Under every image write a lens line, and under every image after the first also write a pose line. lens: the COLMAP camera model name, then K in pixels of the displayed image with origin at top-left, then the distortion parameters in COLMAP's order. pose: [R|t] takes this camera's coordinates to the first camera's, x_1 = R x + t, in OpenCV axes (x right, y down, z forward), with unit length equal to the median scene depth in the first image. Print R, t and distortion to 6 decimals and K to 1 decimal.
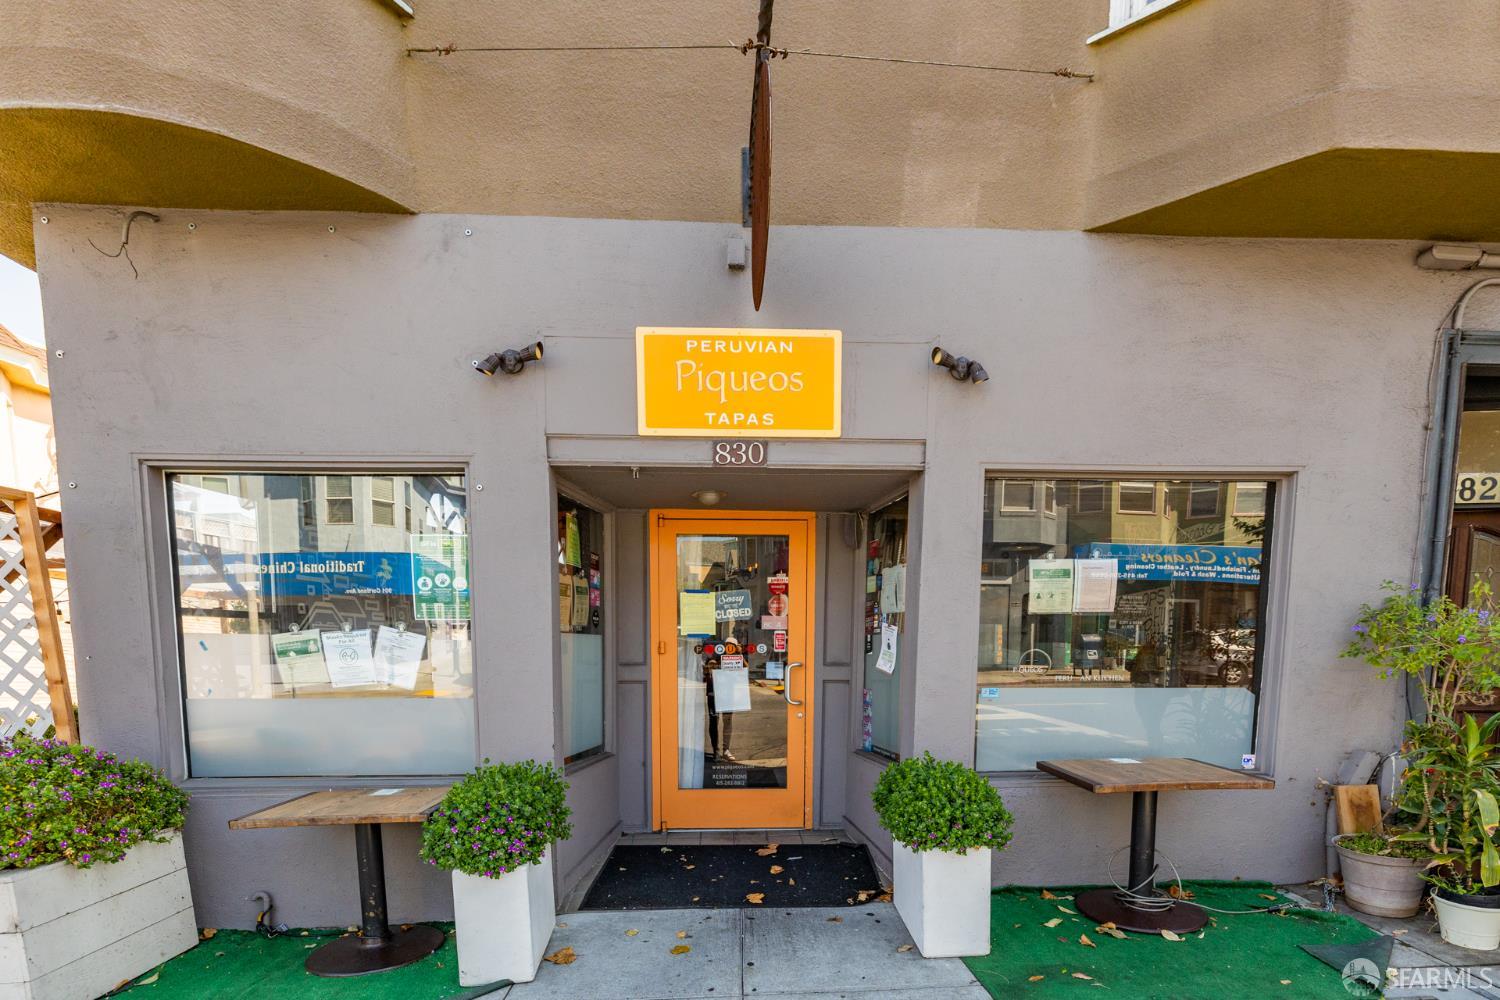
lens RADIAL K [[651.2, 0, 771.8], [0, 651.2, 503.8], [0, 0, 1]] dist [0.003430, 0.000415]
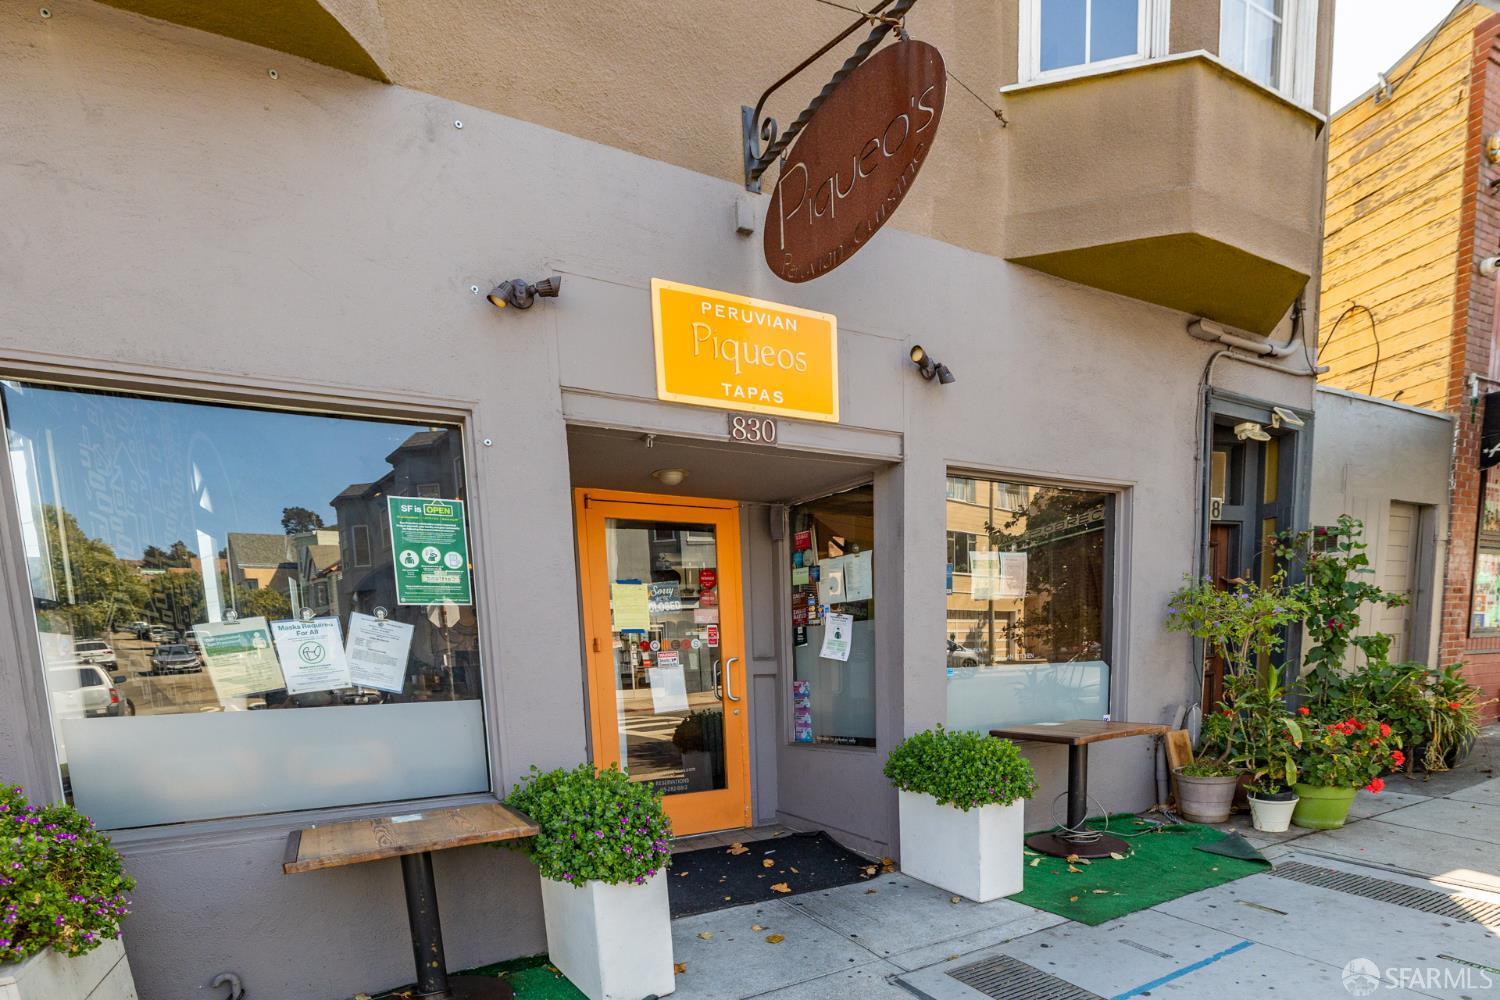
lens RADIAL K [[709.1, 0, 749.2], [0, 709.1, 518.9], [0, 0, 1]] dist [-0.004280, 0.000554]
pose [[0.921311, 0.039647, 0.386801, -0.436771], [-0.043730, 0.999042, 0.001756, 0.049007], [-0.386361, -0.018532, 0.922162, 0.049547]]
